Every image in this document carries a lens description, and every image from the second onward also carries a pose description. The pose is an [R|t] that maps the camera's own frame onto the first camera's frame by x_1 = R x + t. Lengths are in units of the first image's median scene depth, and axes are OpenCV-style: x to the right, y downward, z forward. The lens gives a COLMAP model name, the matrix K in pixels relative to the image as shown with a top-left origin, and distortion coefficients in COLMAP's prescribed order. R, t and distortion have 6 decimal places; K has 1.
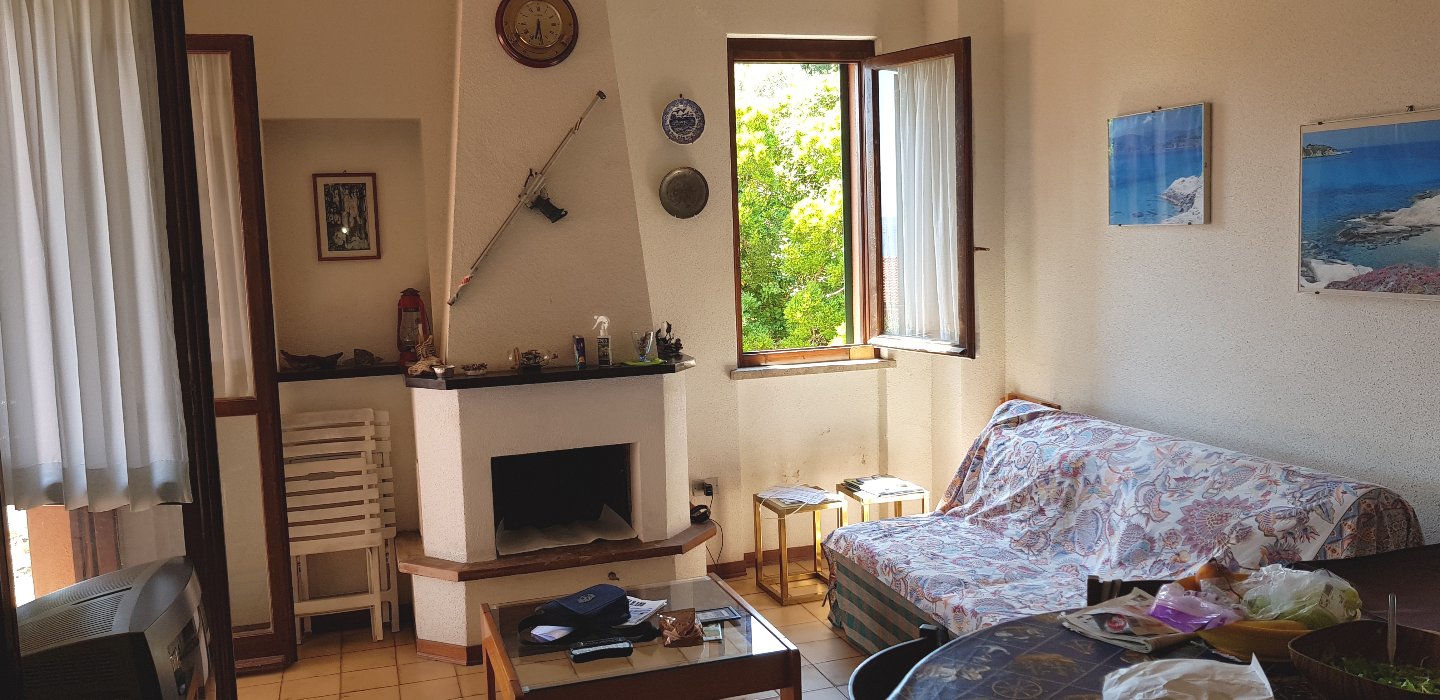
lens RADIAL K [[1114.8, 0, 721.5], [0, 1114.8, 355.0], [0, 0, 1]] dist [0.005592, -0.002286]
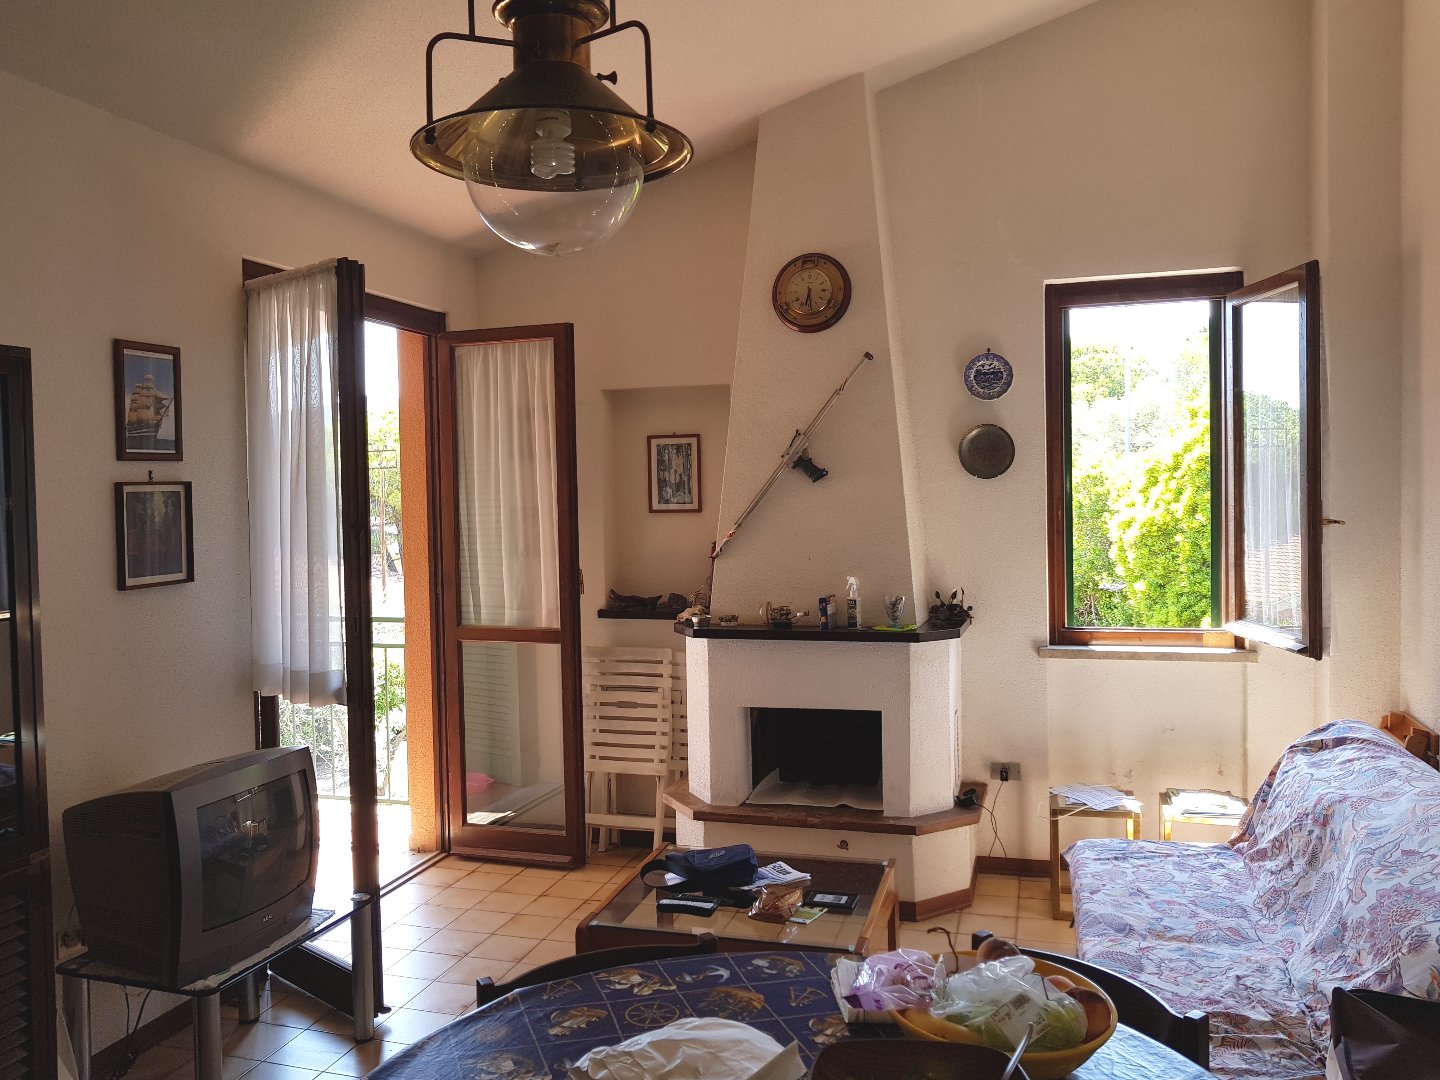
lens RADIAL K [[1137.7, 0, 717.0], [0, 1137.7, 531.3], [0, 0, 1]] dist [-0.027052, 0.030354]
pose [[0.822319, 0.039462, -0.567657, 0.363299], [-0.073594, 0.996589, -0.037331, -0.029342], [0.564248, 0.072474, 0.822418, 0.102365]]
